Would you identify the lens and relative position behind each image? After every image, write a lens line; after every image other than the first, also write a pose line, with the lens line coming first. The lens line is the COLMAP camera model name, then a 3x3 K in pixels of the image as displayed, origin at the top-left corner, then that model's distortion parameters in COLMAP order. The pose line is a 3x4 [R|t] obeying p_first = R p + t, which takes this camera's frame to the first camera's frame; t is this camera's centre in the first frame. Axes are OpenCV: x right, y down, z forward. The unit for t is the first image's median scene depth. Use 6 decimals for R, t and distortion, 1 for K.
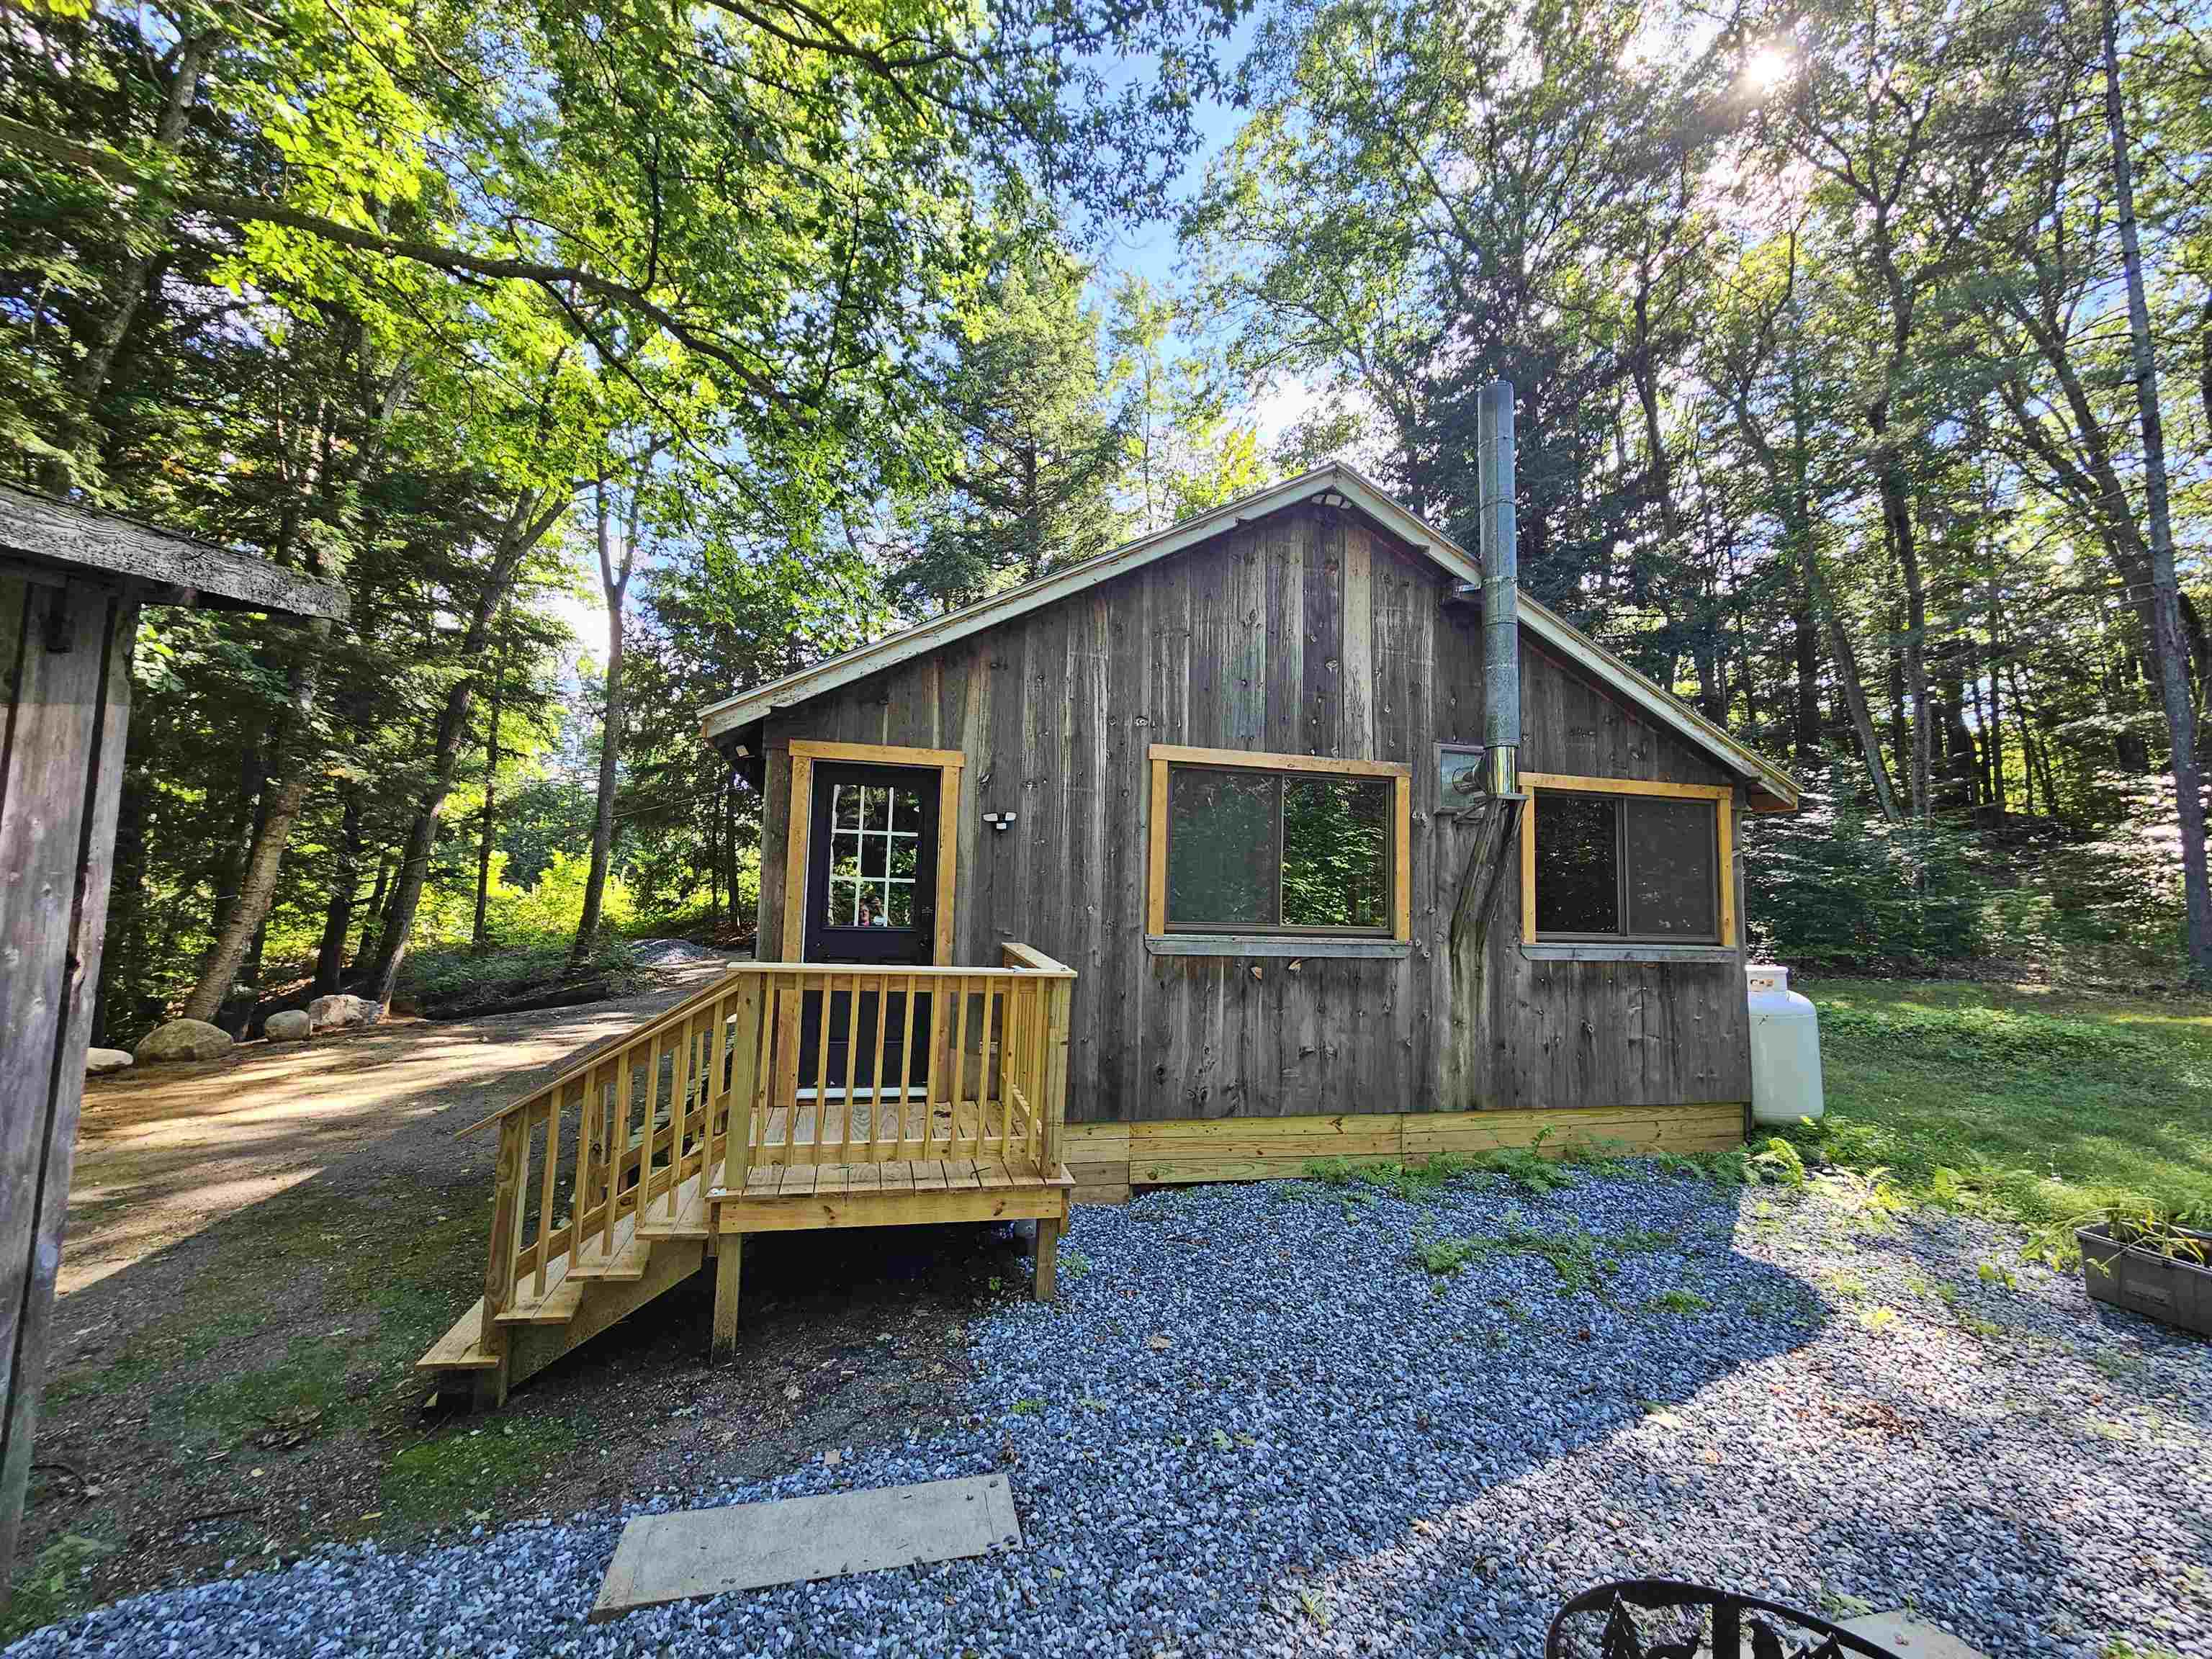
lens RADIAL K [[914.6, 0, 1106.0], [0, 914.6, 829.5], [0, 0, 1]] dist [0.001456, -0.000684]
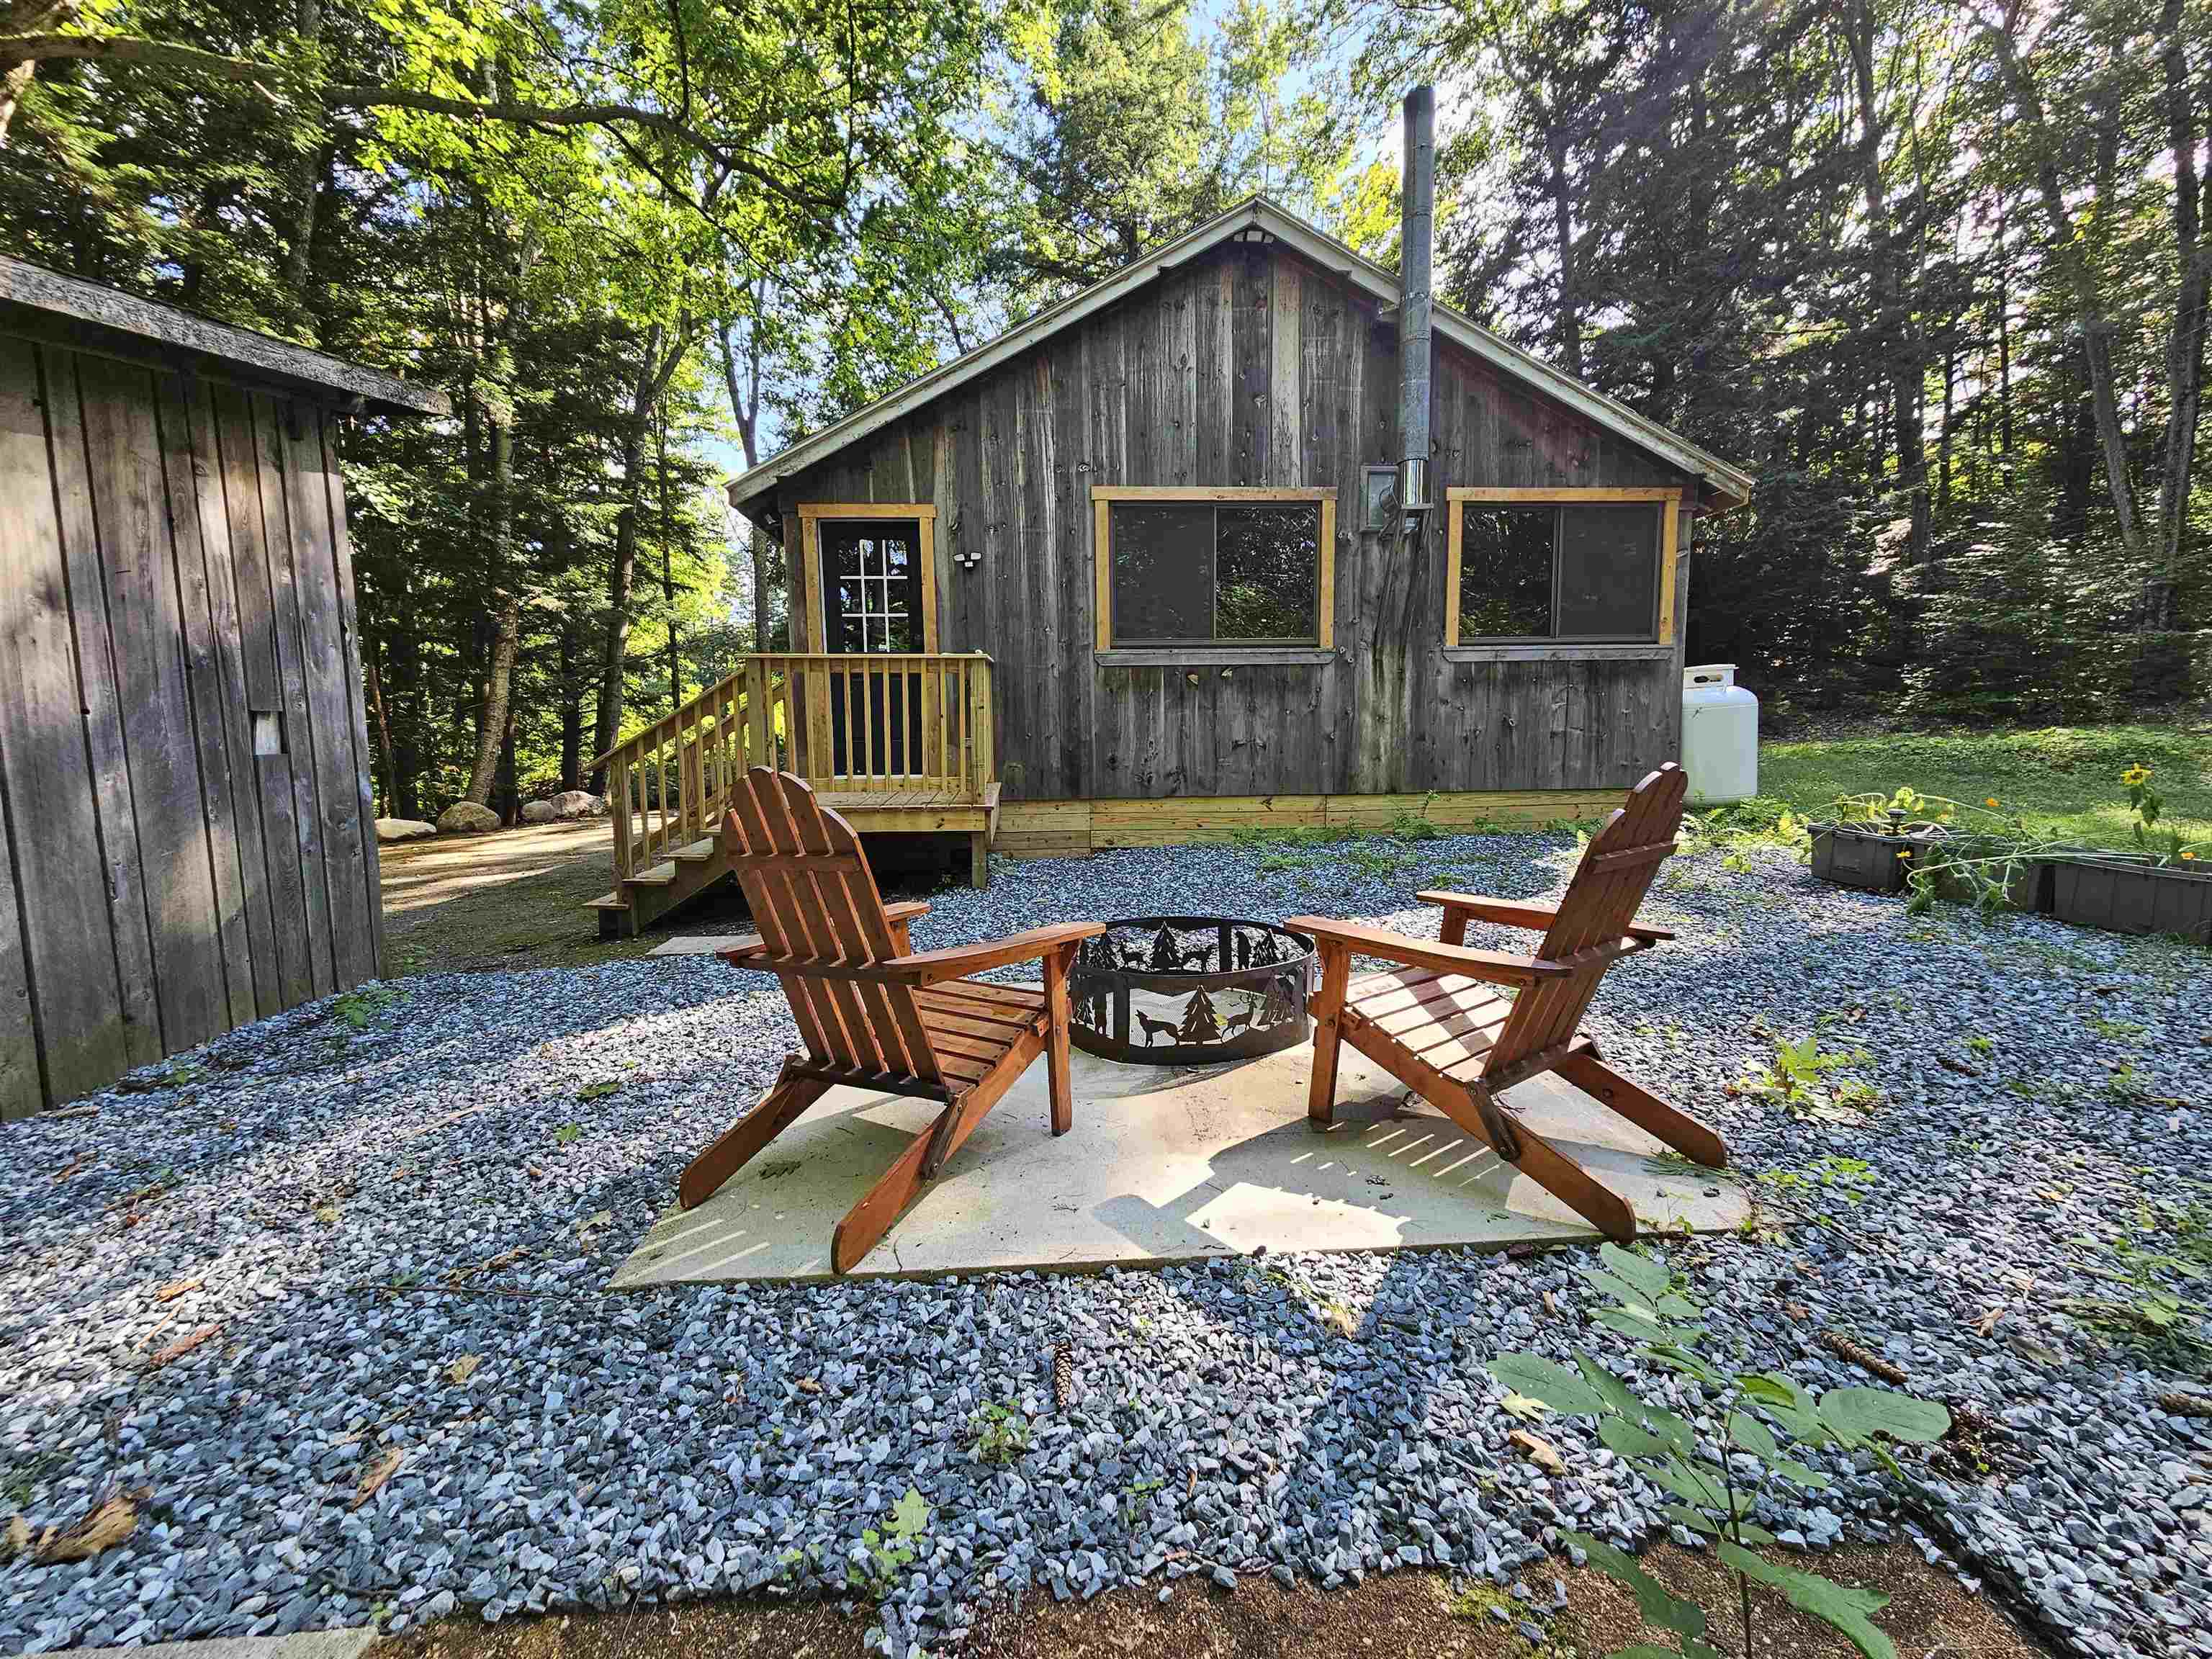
lens RADIAL K [[914.6, 0, 1106.0], [0, 914.6, 829.5], [0, 0, 1]] dist [0.001456, -0.000684]
pose [[0.982597, -0.022976, -0.184323, 0.247372], [0.057705, 0.980980, 0.185335, 0.111177], [0.176559, -0.192746, 0.965234, -0.198805]]
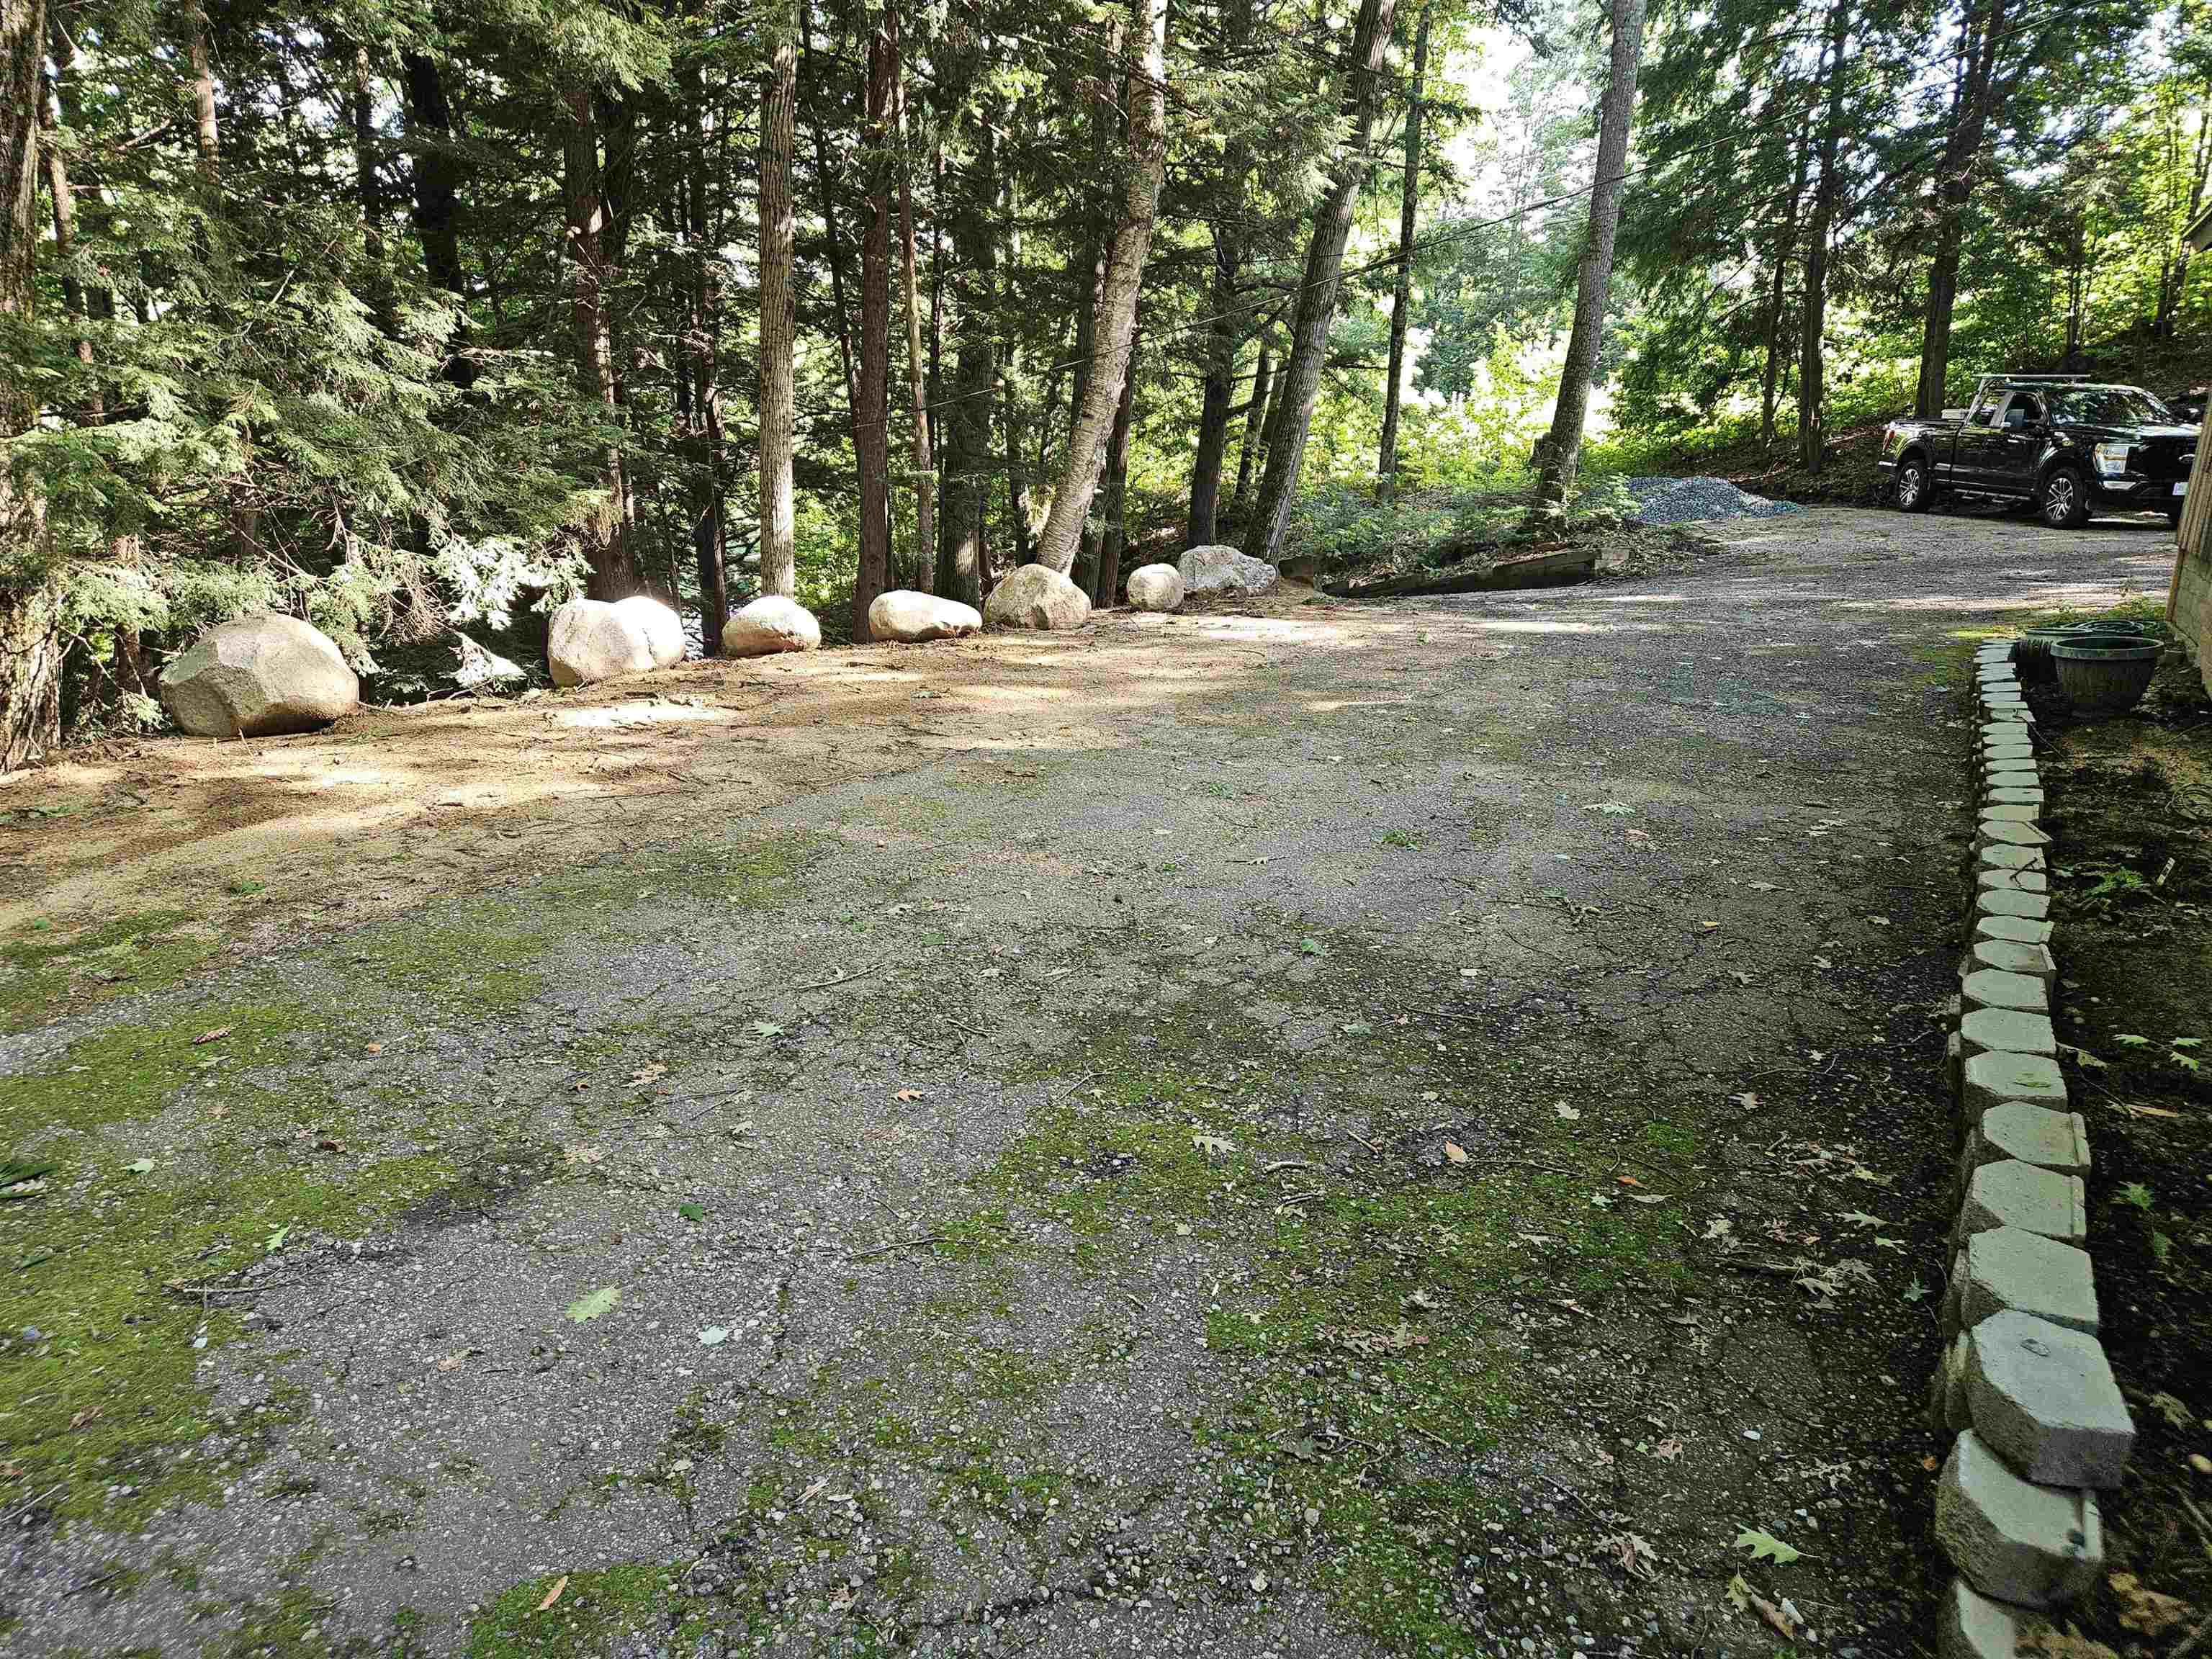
lens RADIAL K [[1488.9, 0, 1106.0], [0, 1488.9, 829.5], [0, 0, 1]] dist [0.092560, -0.095409]
pose [[0.721647, 0.182108, -0.667879, -0.445458], [0.045809, 0.950102, 0.308557, 0.119276], [0.690744, -0.253264, 0.677296, 0.530364]]
